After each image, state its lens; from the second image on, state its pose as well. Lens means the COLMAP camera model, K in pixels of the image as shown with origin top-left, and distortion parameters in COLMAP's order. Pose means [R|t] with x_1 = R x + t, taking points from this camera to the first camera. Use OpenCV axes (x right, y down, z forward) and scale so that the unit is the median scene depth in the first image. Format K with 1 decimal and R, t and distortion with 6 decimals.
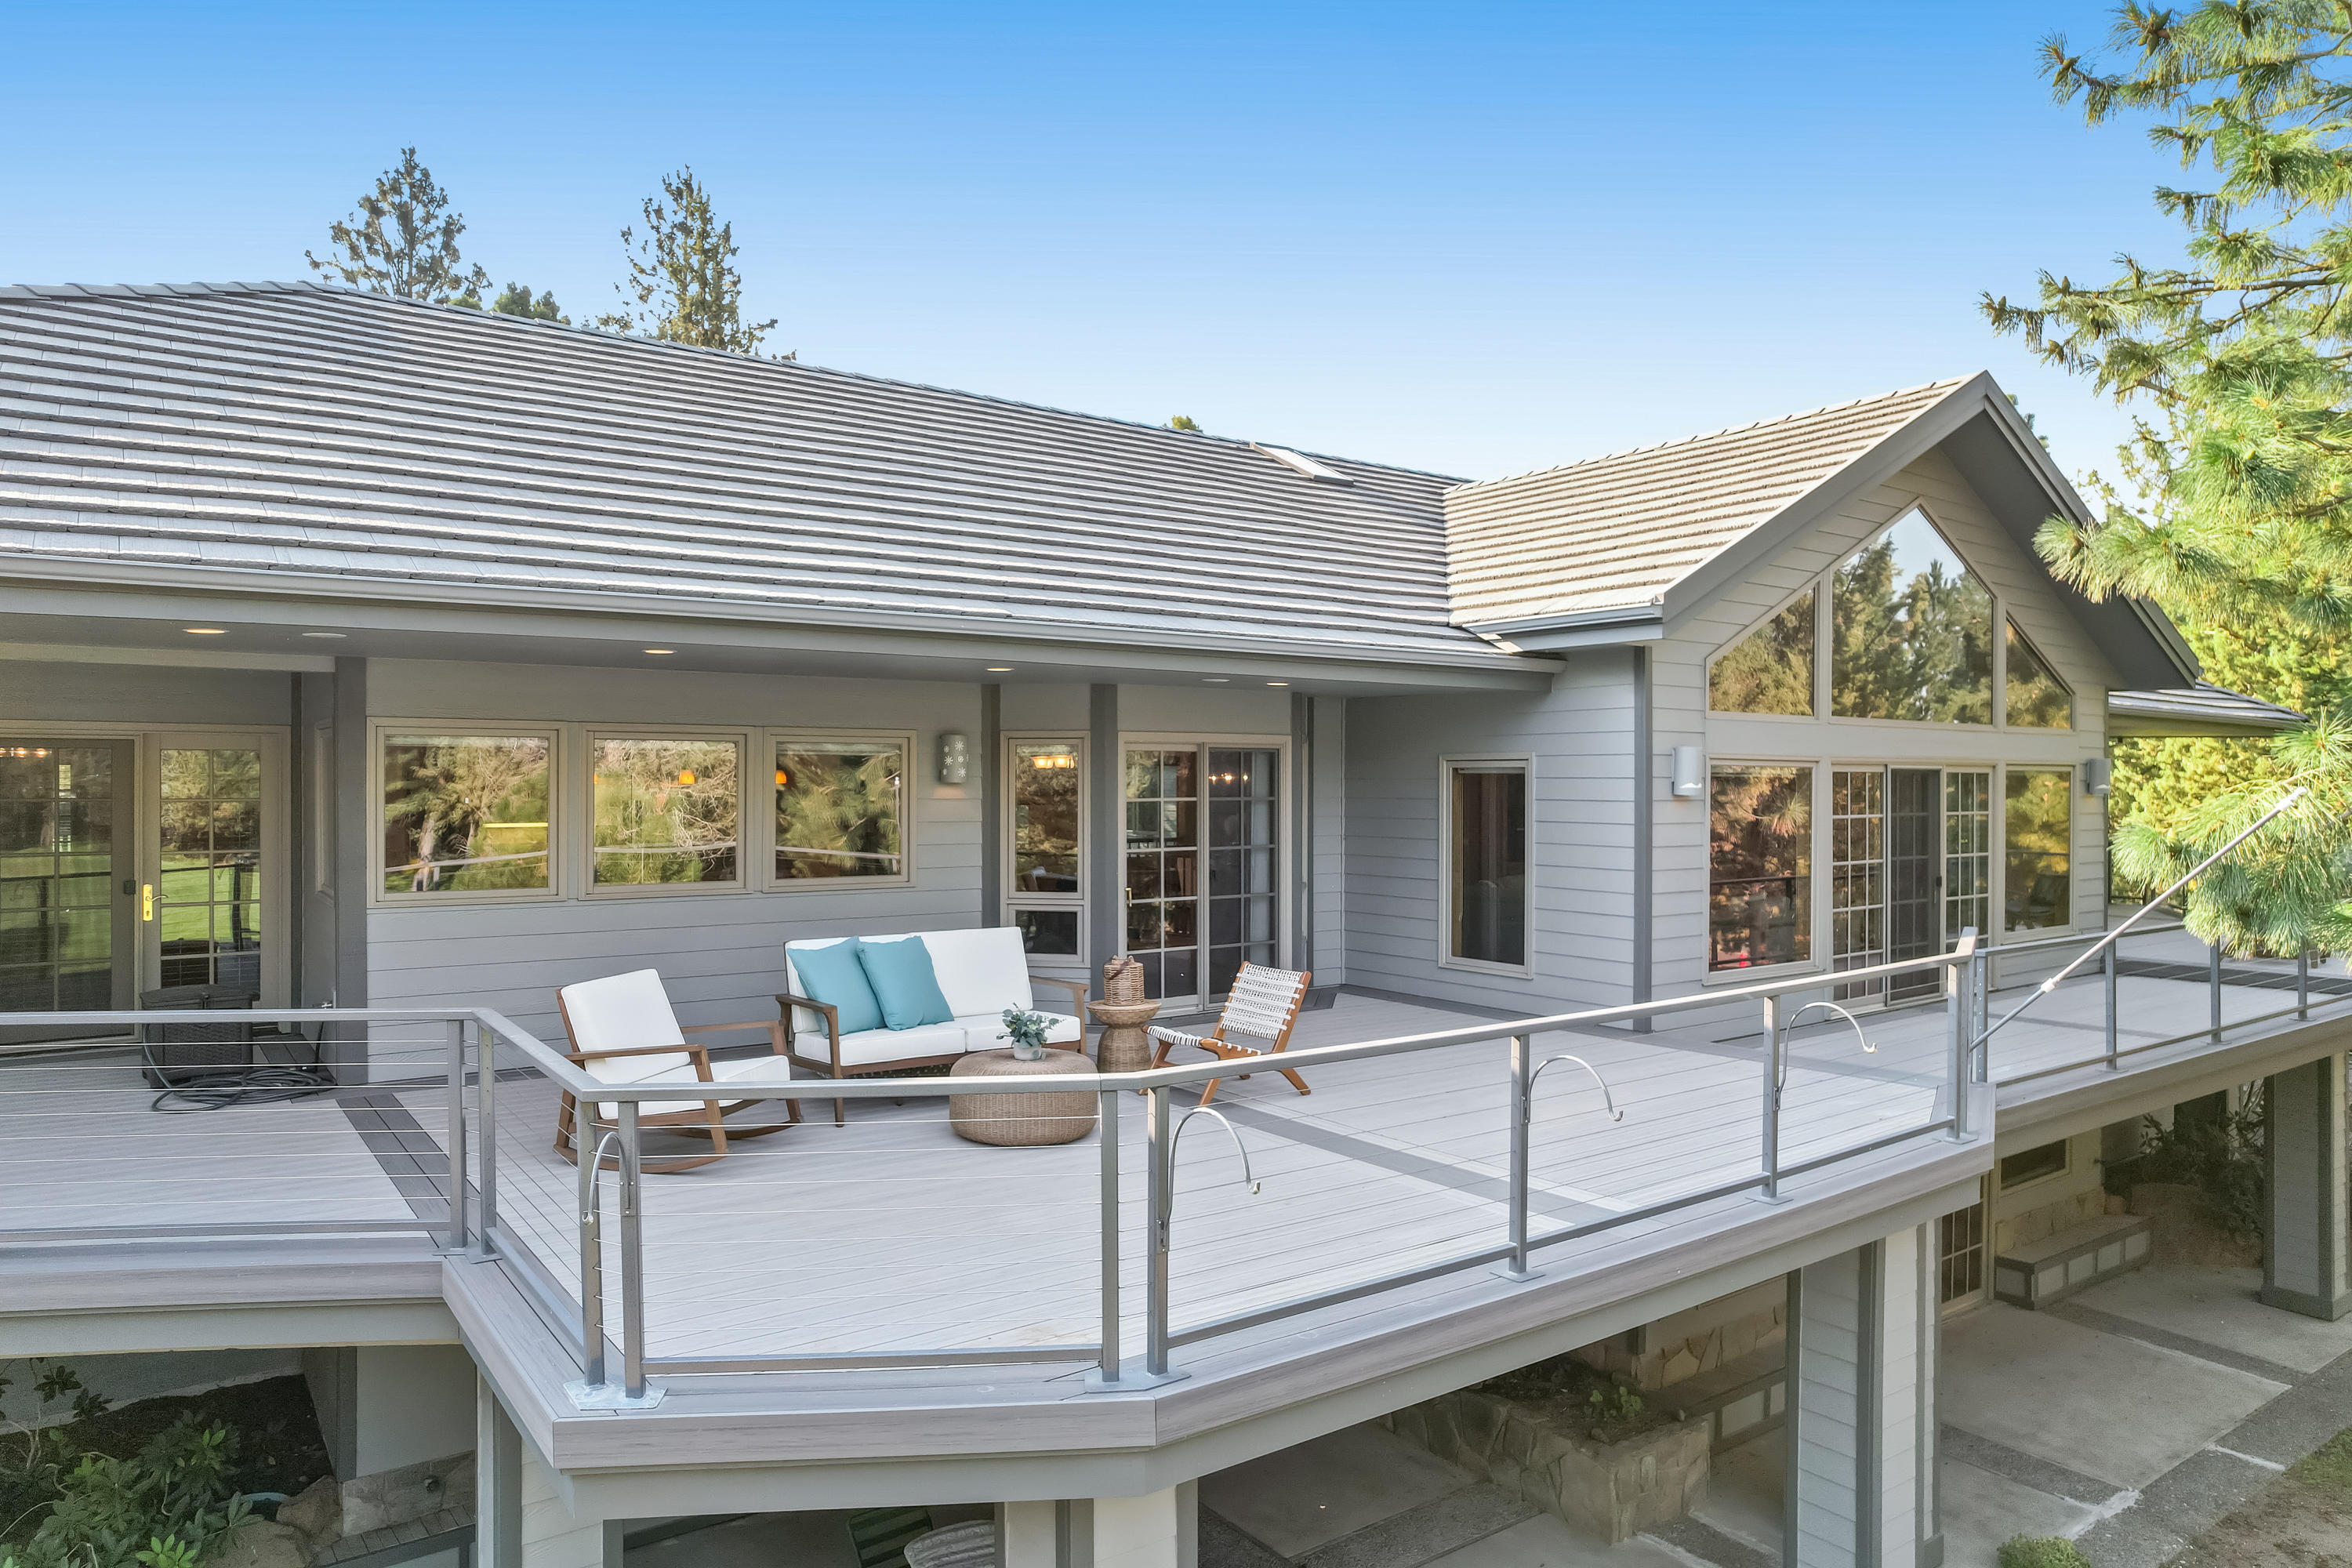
lens RADIAL K [[1469.2, 0, 1164.8], [0, 1469.2, 780.3], [0, 0, 1]] dist [-0.056767, 0.044464]
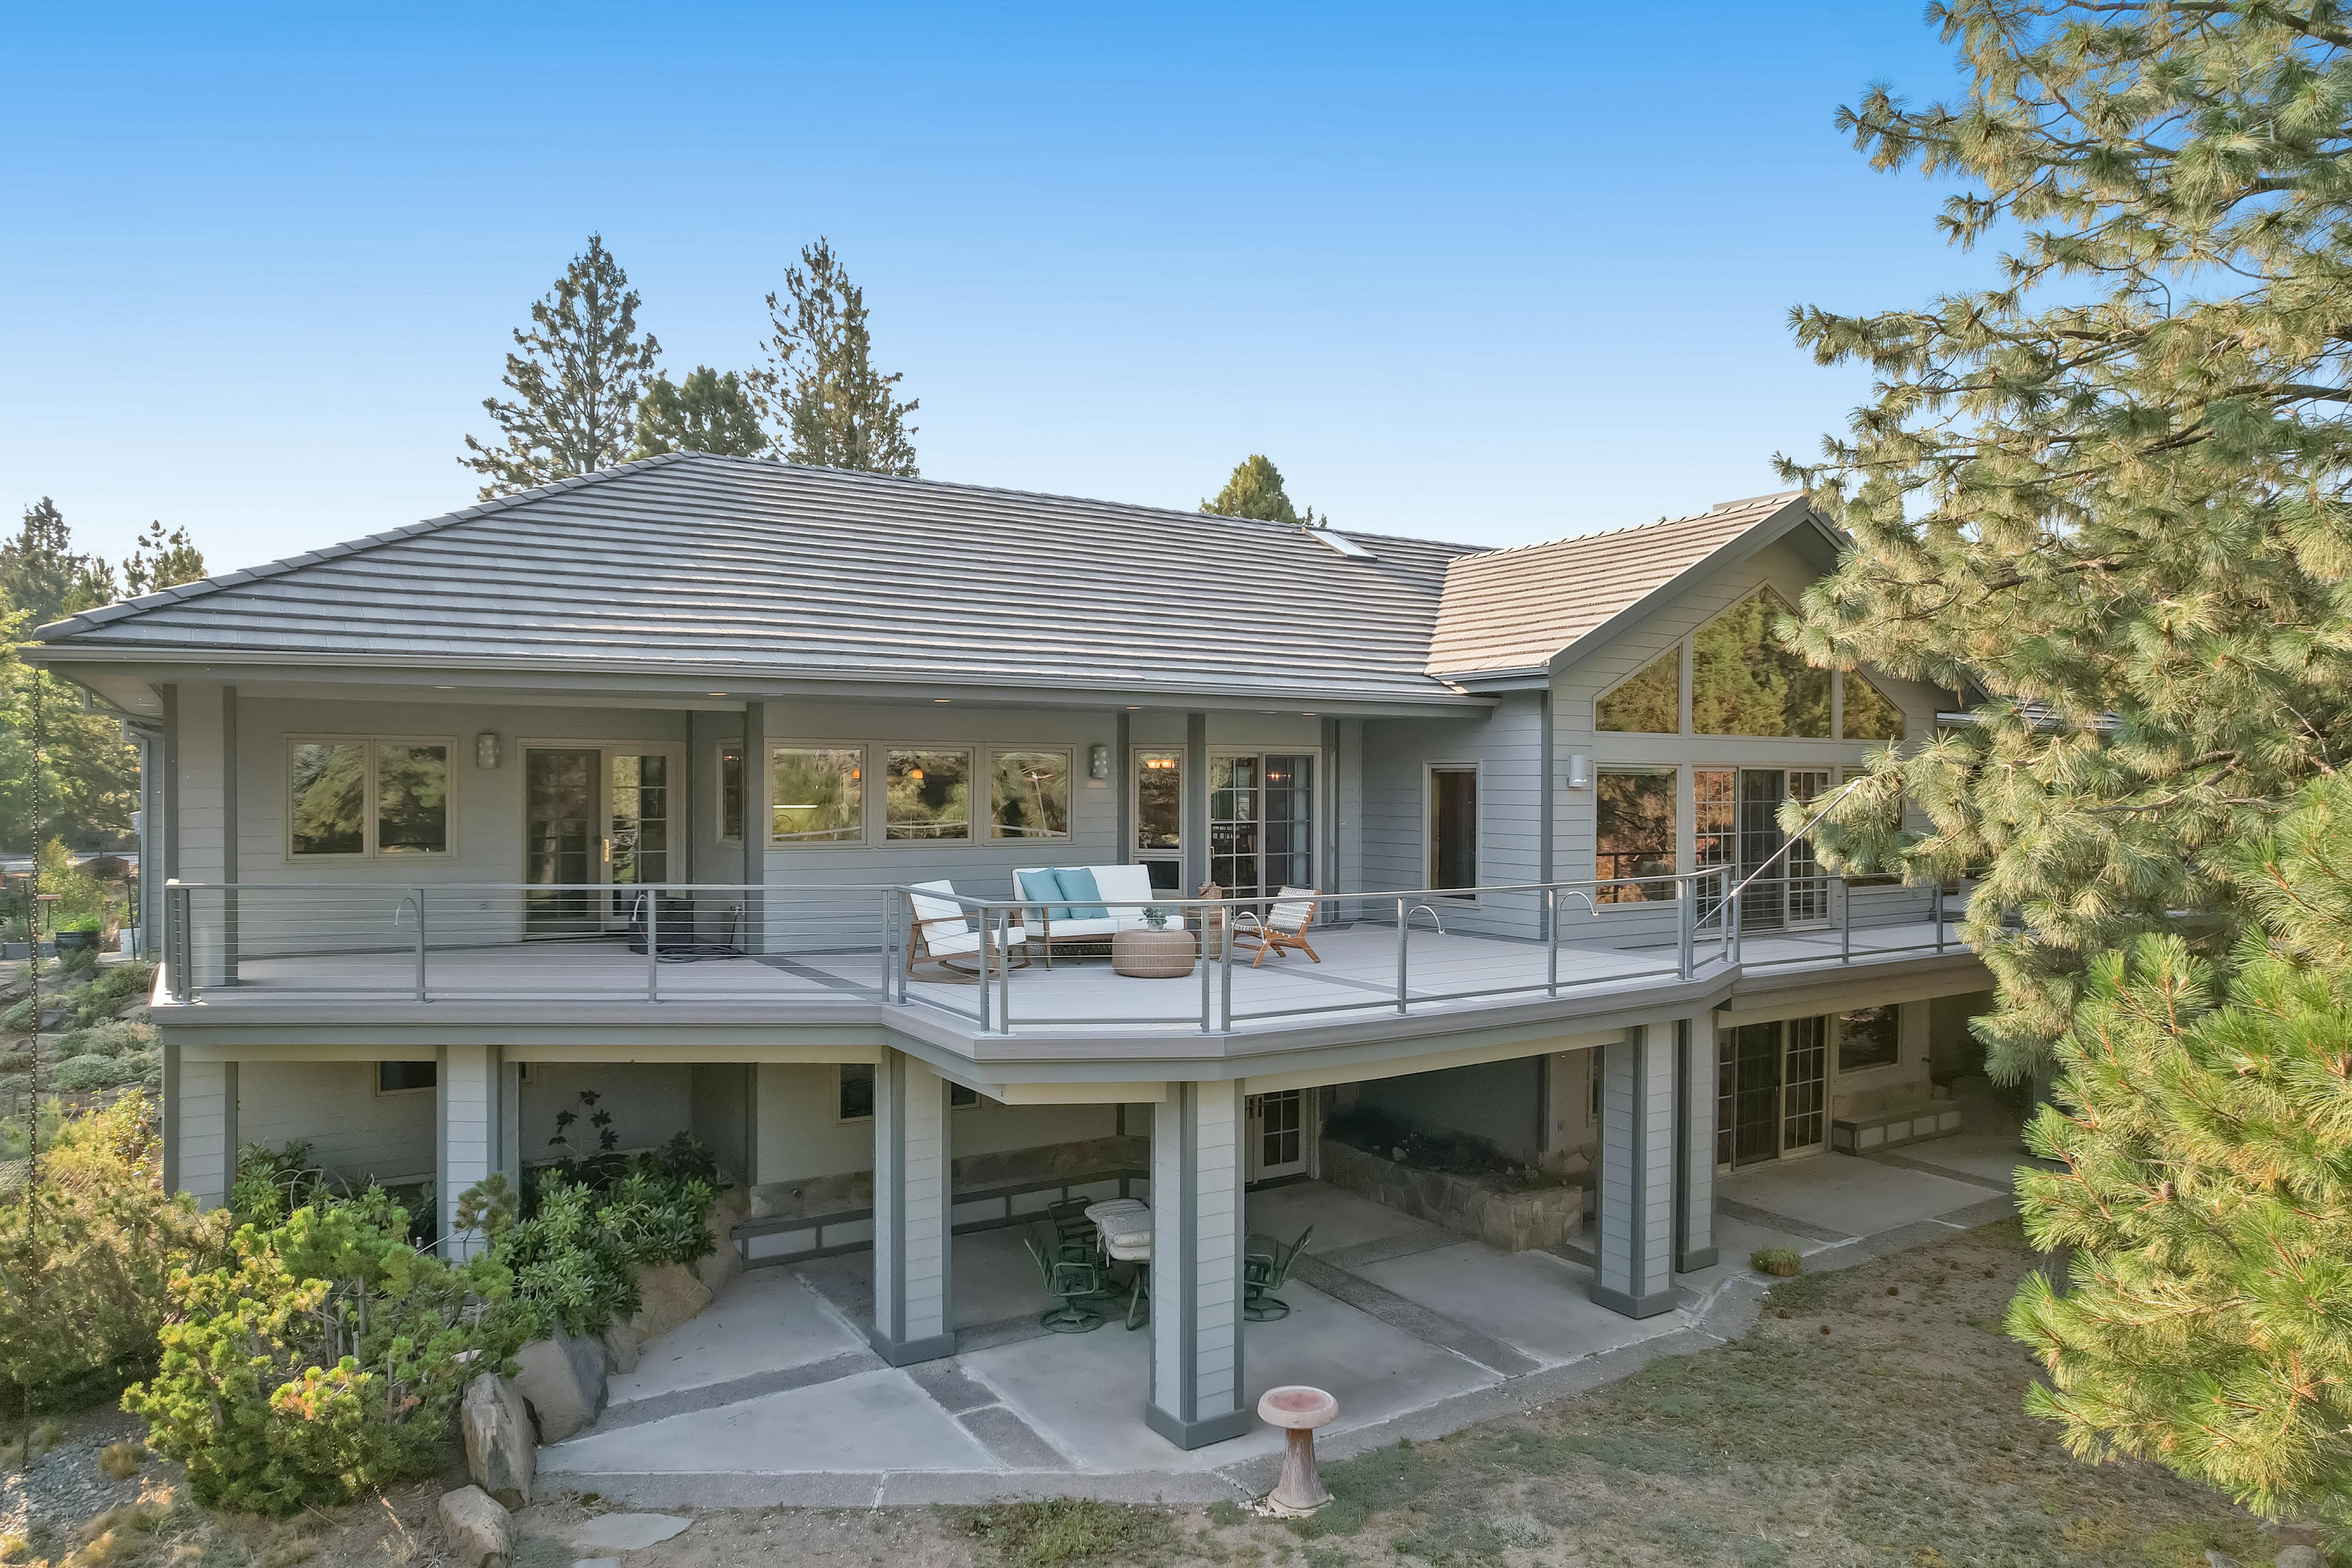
lens RADIAL K [[1469.2, 0, 1164.8], [0, 1469.2, 780.3], [0, 0, 1]] dist [-0.056767, 0.044464]
pose [[0.998473, 0.002071, -0.055211, 0.010398], [-0.002050, 0.999998, 0.000448, 0.003553], [0.055212, -0.000334, 0.998475, -0.533763]]
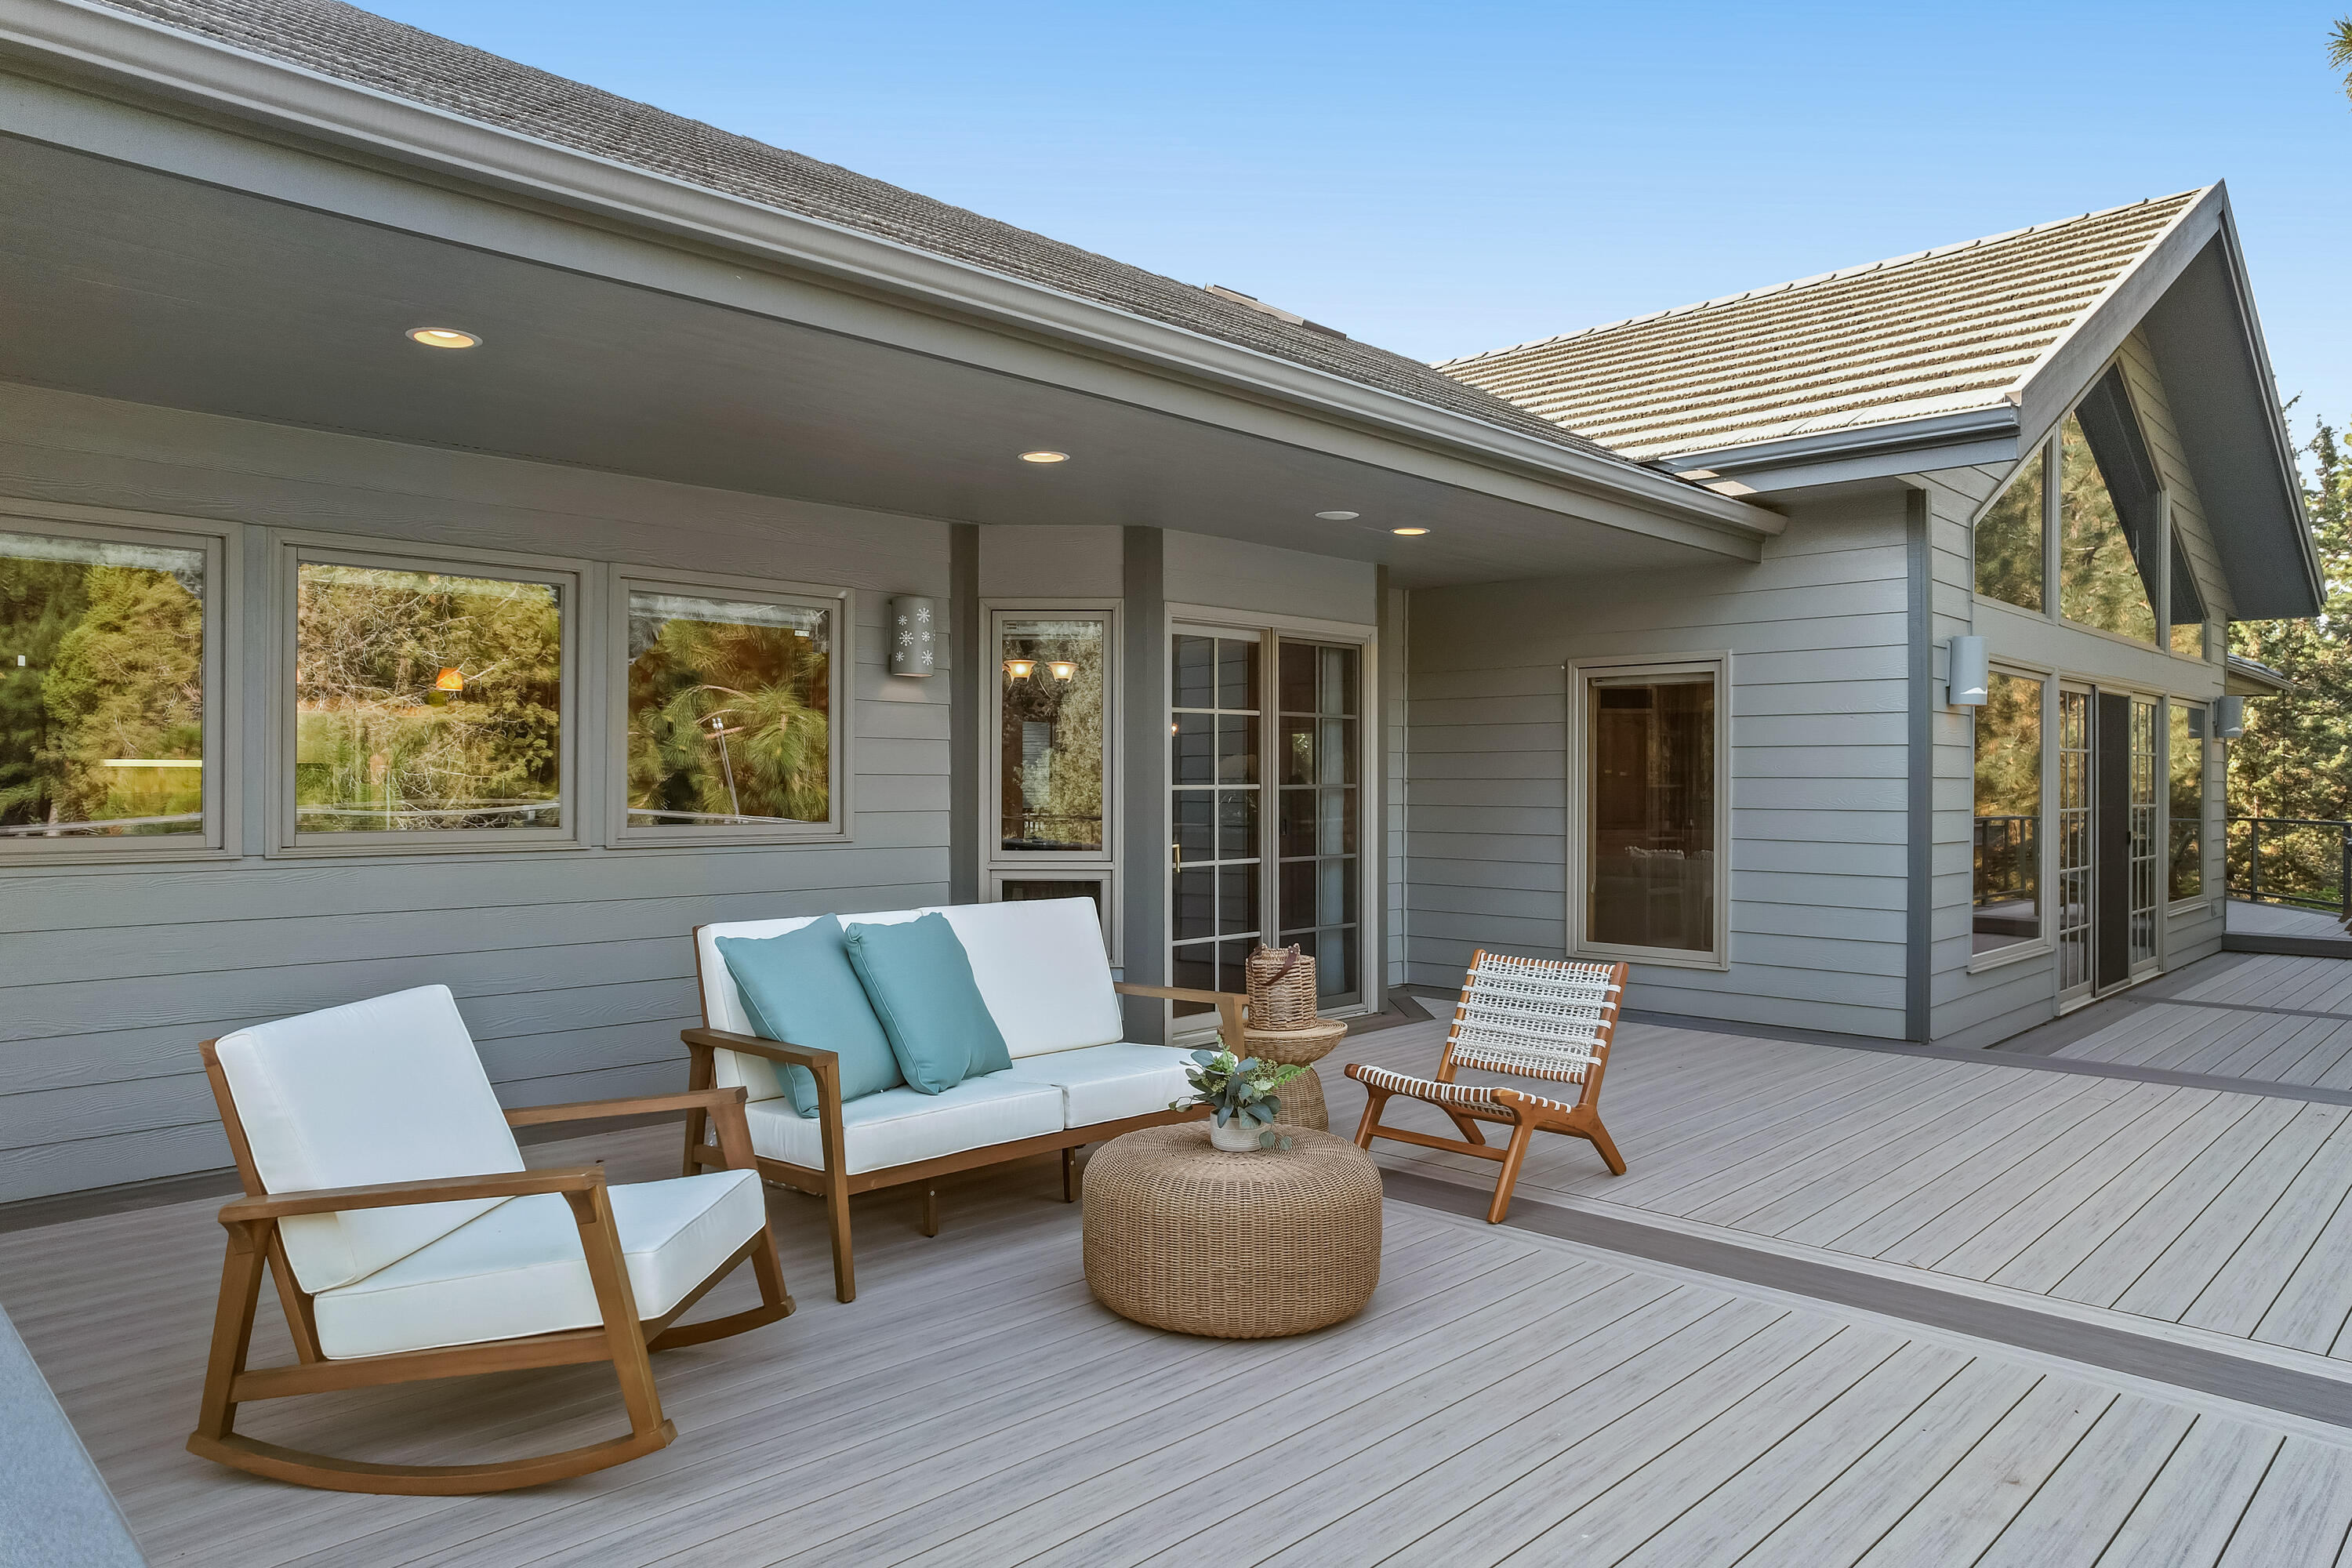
lens RADIAL K [[1523.0, 0, 1179.4], [0, 1523.0, 779.9], [0, 0, 1]] dist [-0.081466, 0.074226]
pose [[0.984591, 0.000650, 0.174873, -0.140134], [-0.001116, 0.999996, 0.002569, 0.043063], [-0.174871, -0.002724, 0.984588, 0.336415]]
